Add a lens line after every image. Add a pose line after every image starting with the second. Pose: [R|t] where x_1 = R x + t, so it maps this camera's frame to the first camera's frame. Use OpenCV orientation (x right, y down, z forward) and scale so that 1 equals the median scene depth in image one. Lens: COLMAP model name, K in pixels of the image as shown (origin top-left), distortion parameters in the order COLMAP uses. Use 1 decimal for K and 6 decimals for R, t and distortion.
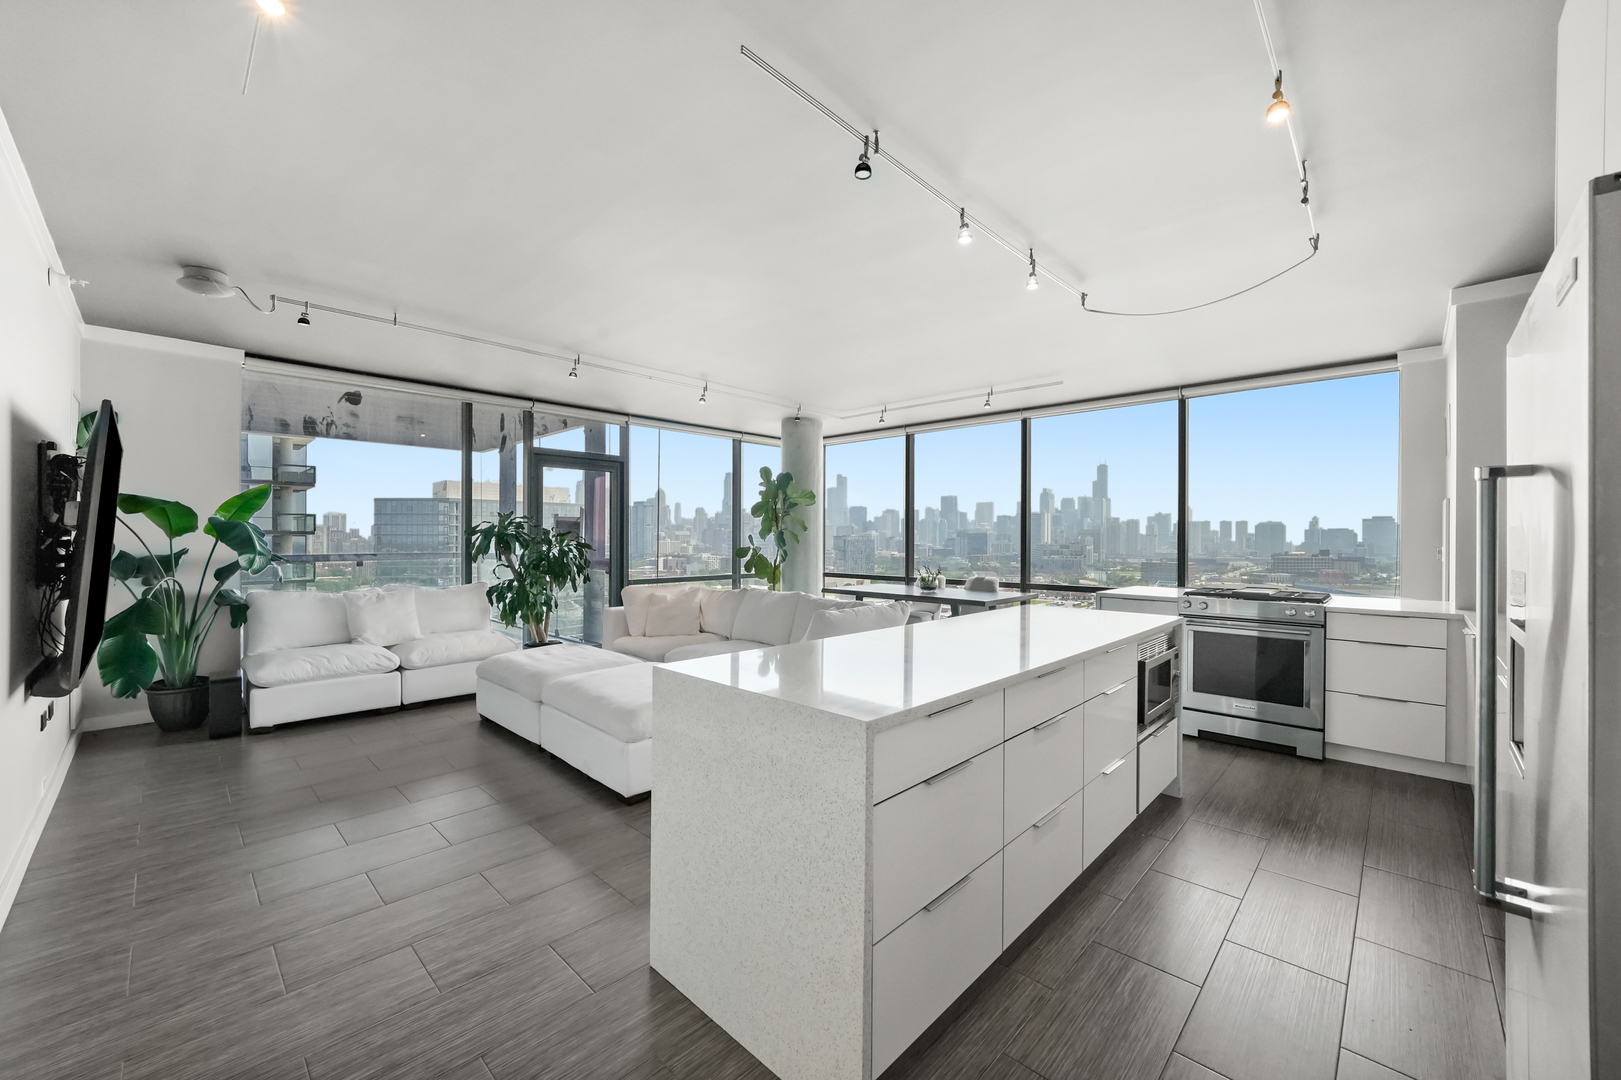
lens RADIAL K [[630.4, 0, 807.2], [0, 630.4, 537.7], [0, 0, 1]] dist [-0.008328, 0.000439]
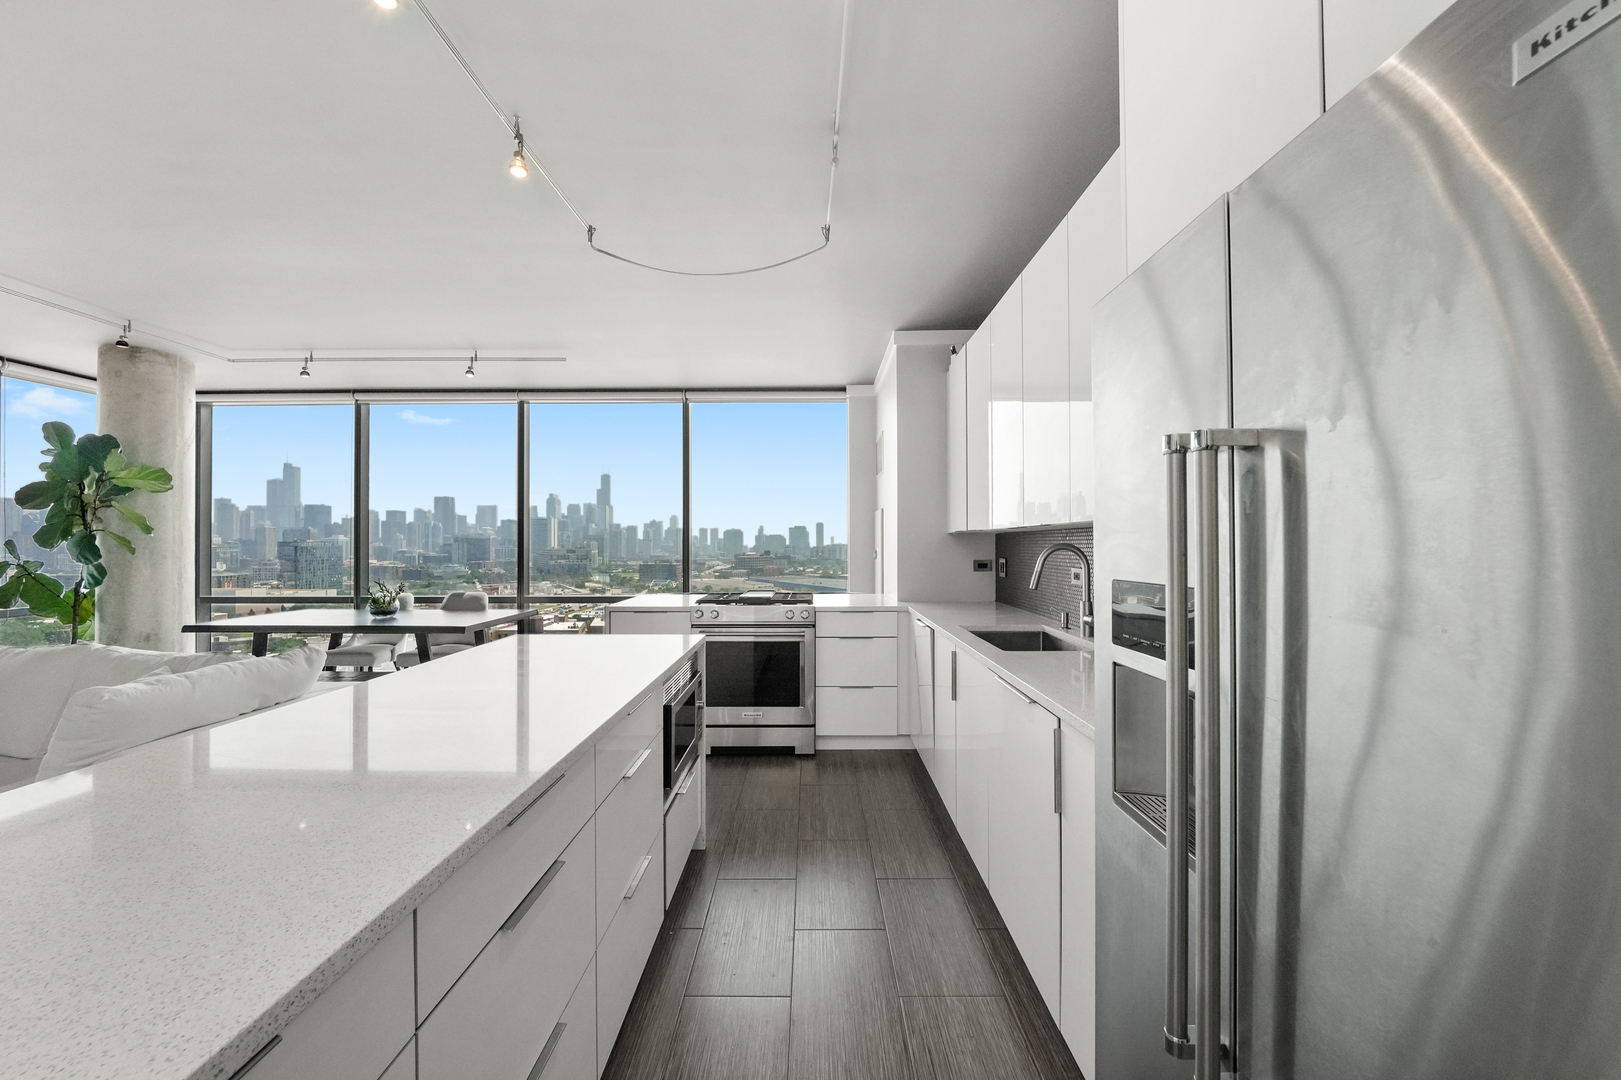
lens RADIAL K [[614.7, 0, 810.5], [0, 614.7, 540.0], [0, 0, 1]] dist [-0.012839, 0.000192]
pose [[0.724555, -0.001681, 0.689215, 0.090096], [0.004568, 0.999987, -0.002363, 0.000251], [-0.689202, 0.004860, 0.724553, 0.209351]]
